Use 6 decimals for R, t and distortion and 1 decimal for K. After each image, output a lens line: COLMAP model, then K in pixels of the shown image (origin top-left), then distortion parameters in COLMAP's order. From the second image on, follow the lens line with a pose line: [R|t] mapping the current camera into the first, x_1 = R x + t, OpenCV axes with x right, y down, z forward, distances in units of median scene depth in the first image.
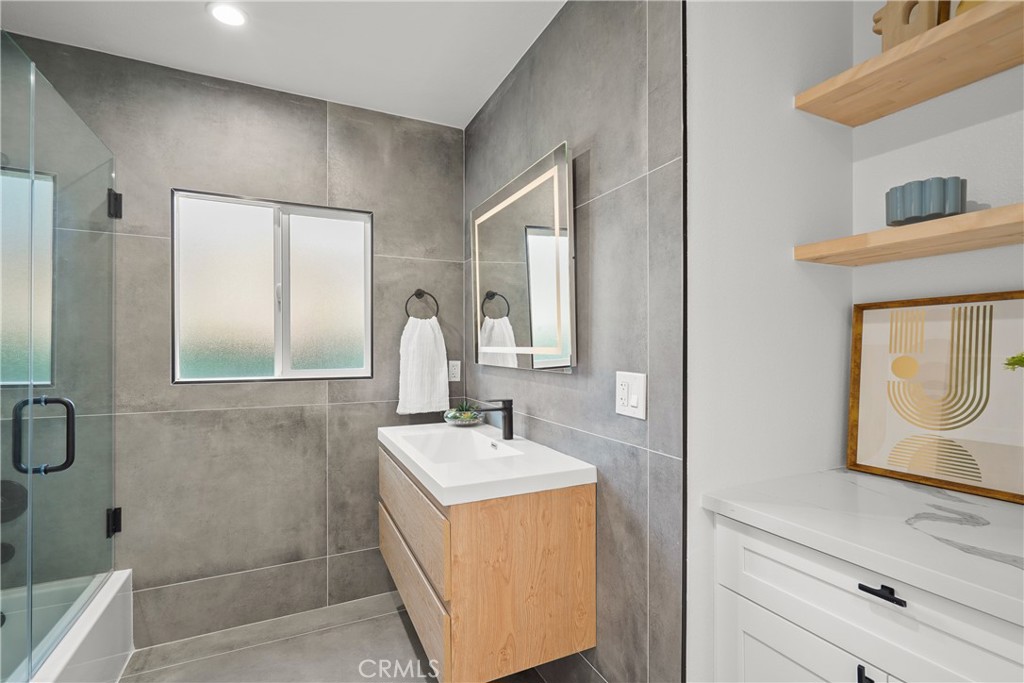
lens RADIAL K [[479.6, 0, 518.3], [0, 479.6, 355.9], [0, 0, 1]] dist [0.000896, 0.001961]
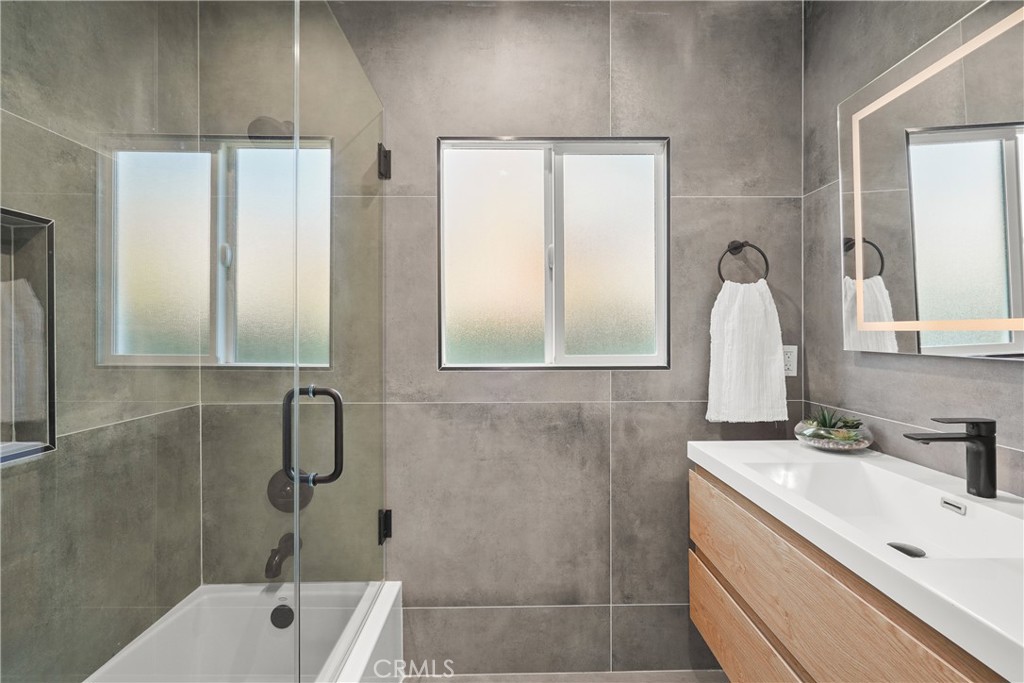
lens RADIAL K [[479.6, 0, 518.3], [0, 479.6, 355.9], [0, 0, 1]] dist [0.000896, 0.001961]
pose [[0.908373, 0.016791, -0.417824, -0.226310], [-0.004418, 0.999523, 0.030563, 0.006894], [0.418138, -0.025916, 0.908014, 0.274193]]
